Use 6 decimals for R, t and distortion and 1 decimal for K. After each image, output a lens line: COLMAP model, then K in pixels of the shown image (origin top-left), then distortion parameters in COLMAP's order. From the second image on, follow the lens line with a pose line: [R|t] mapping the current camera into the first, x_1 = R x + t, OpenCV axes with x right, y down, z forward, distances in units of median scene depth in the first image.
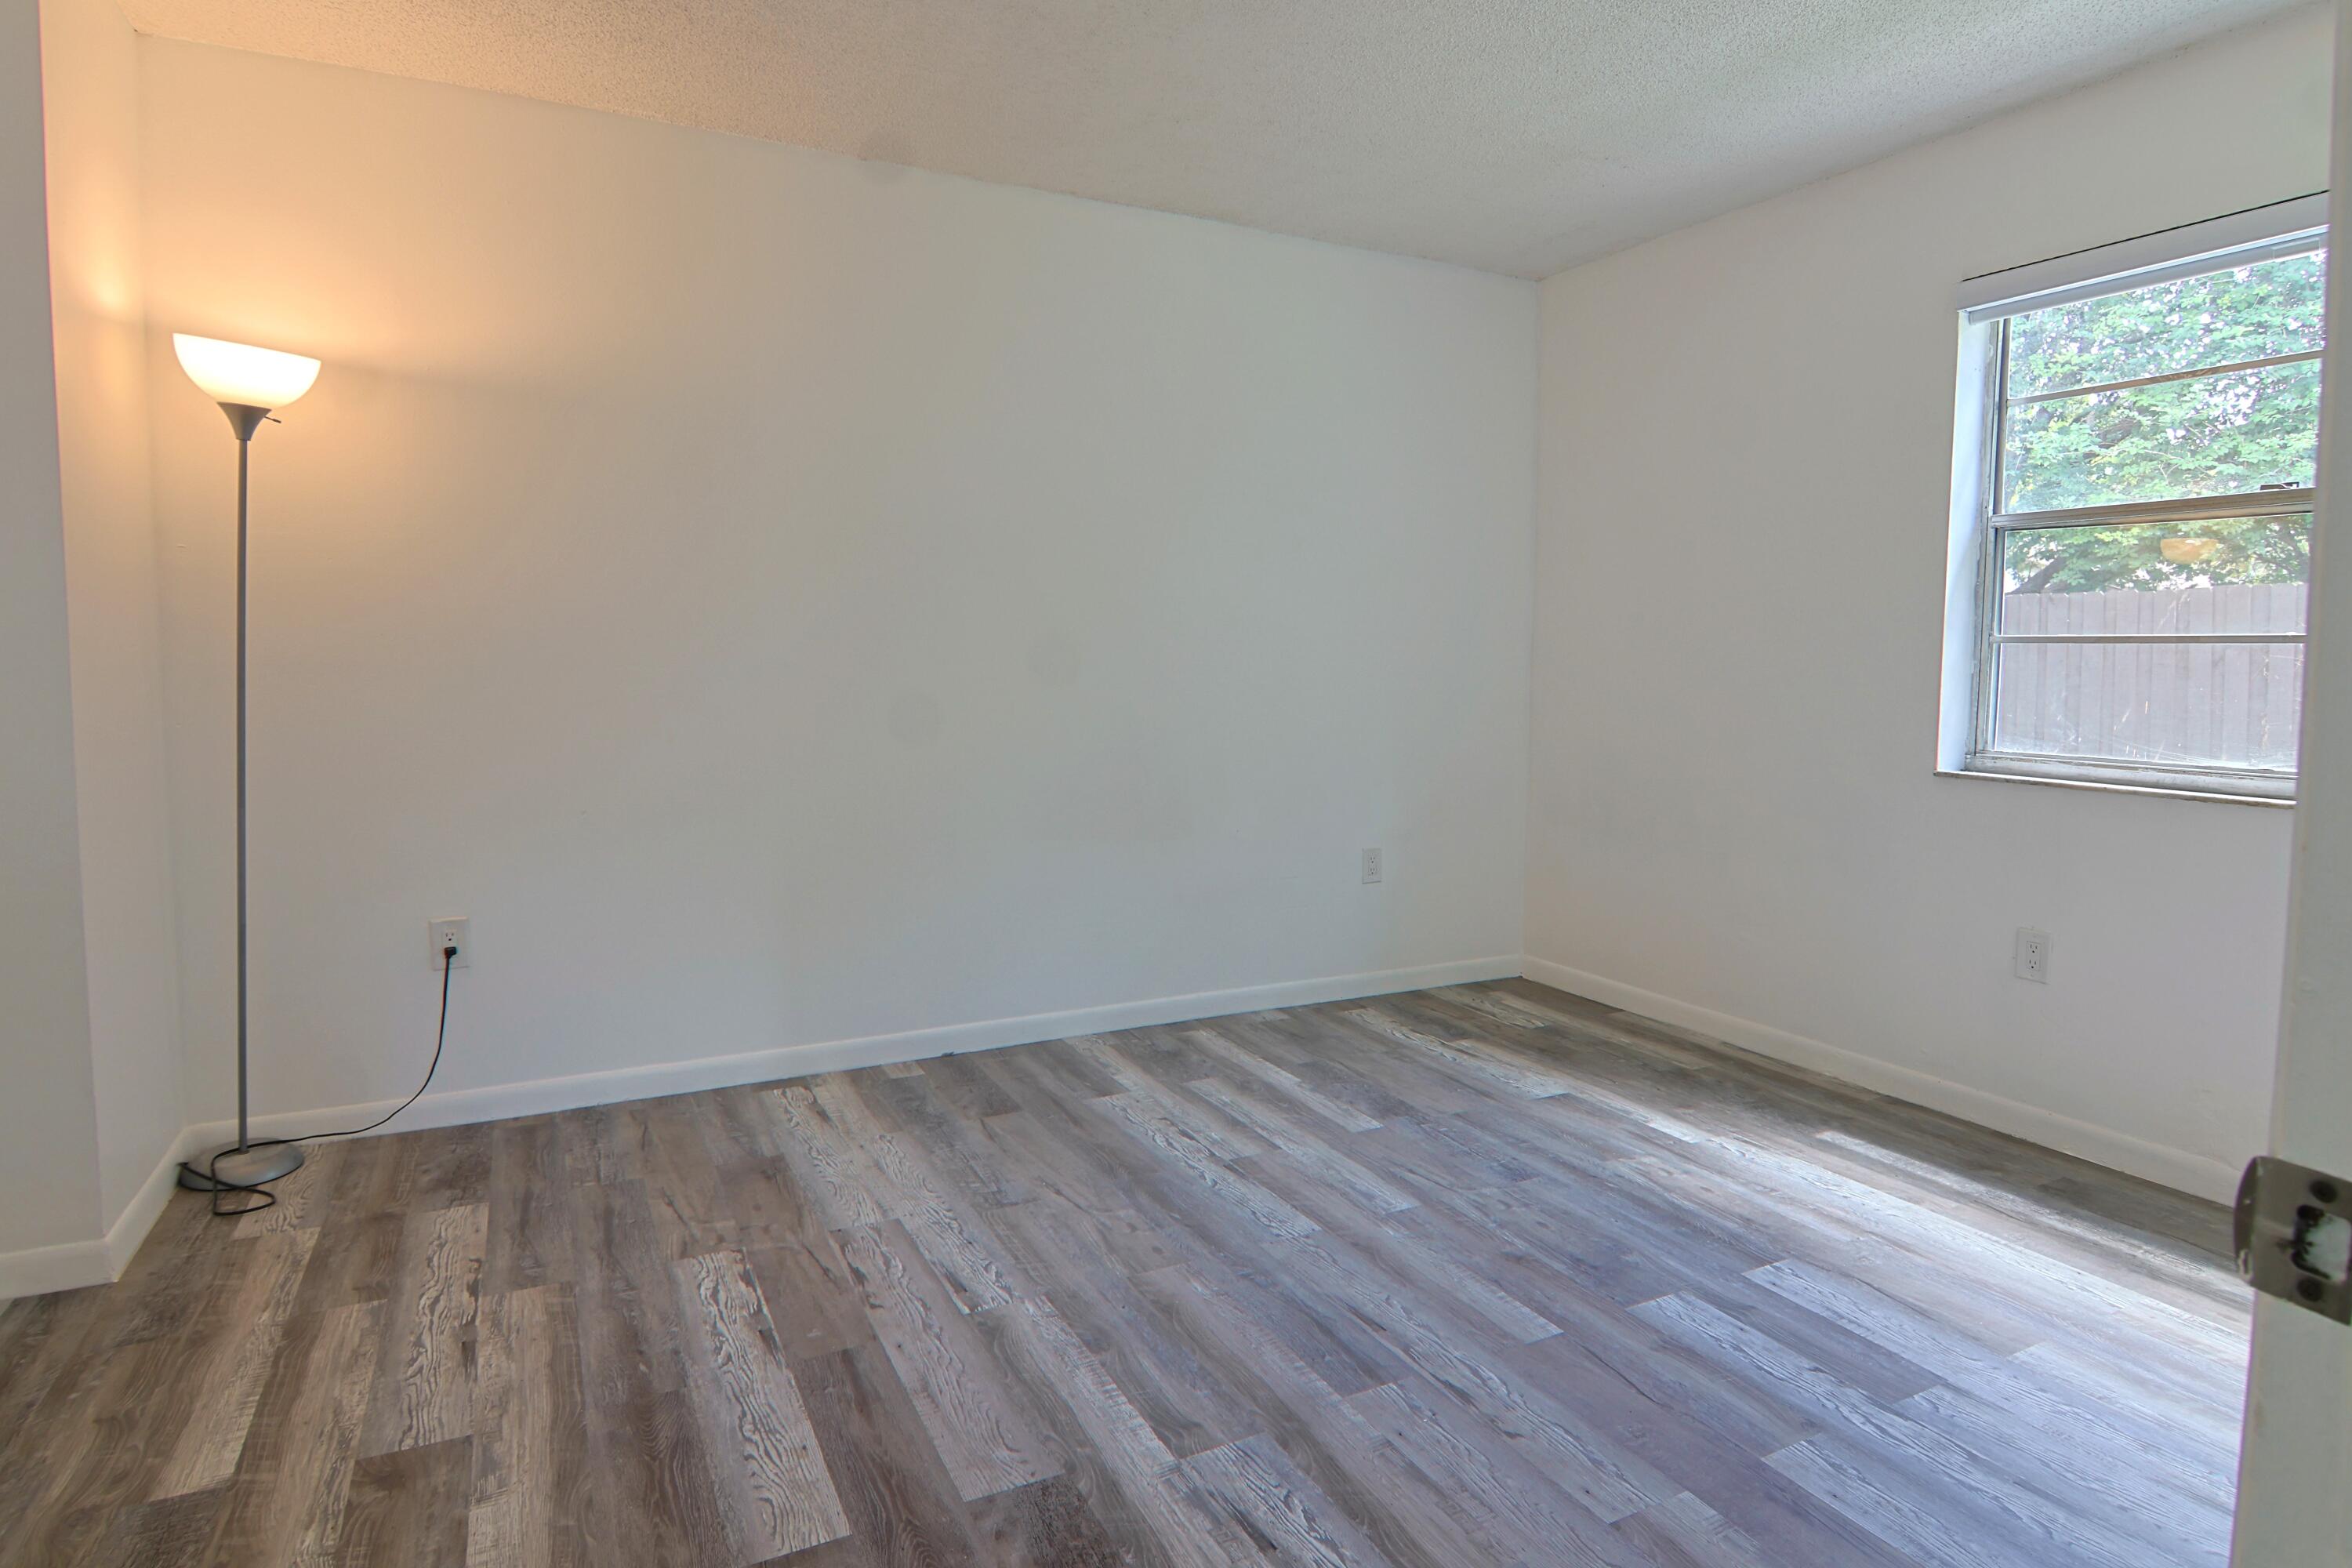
lens RADIAL K [[1264.3, 0, 1171.4], [0, 1264.3, 752.3], [0, 0, 1]] dist [-0.002316, -0.013798]
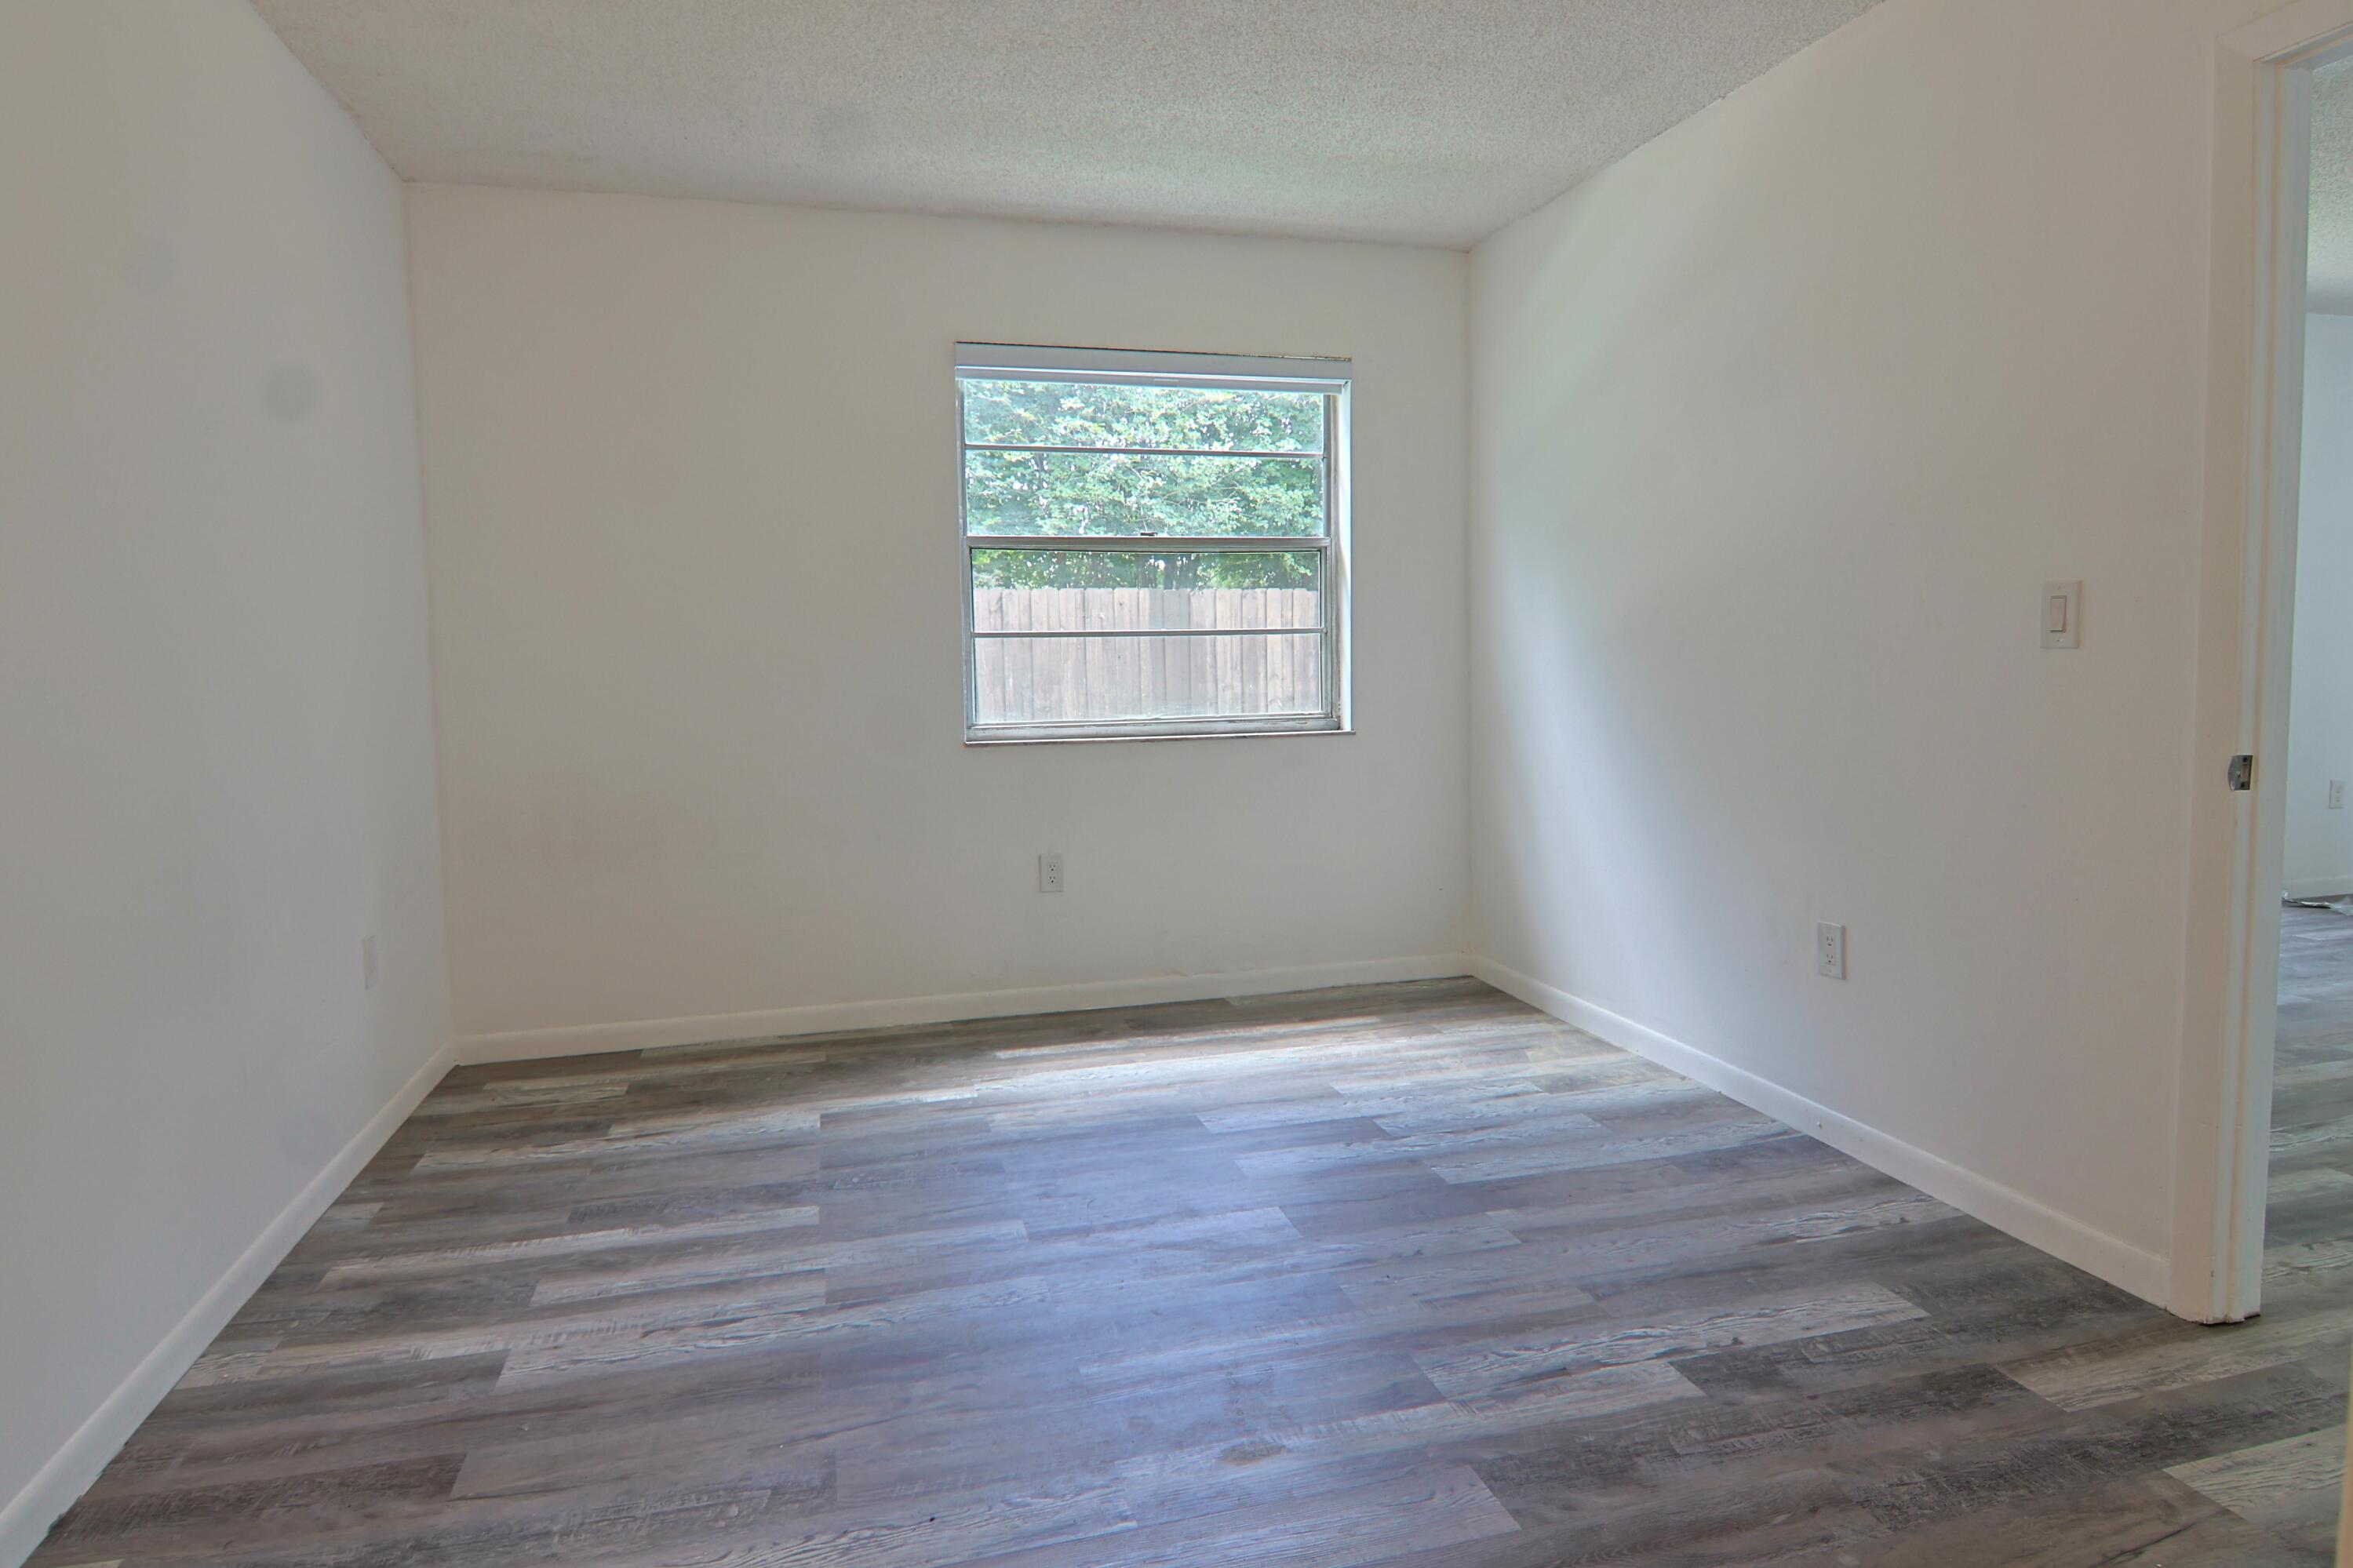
lens RADIAL K [[1338.5, 0, 1176.5], [0, 1338.5, 784.0], [0, 0, 1]] dist [0.001129, -0.026283]
pose [[0.205095, -0.109720, 0.972573, -0.642264], [0.093841, 0.991323, 0.092046, -0.048623], [-0.974233, 0.072389, 0.213611, 0.559230]]
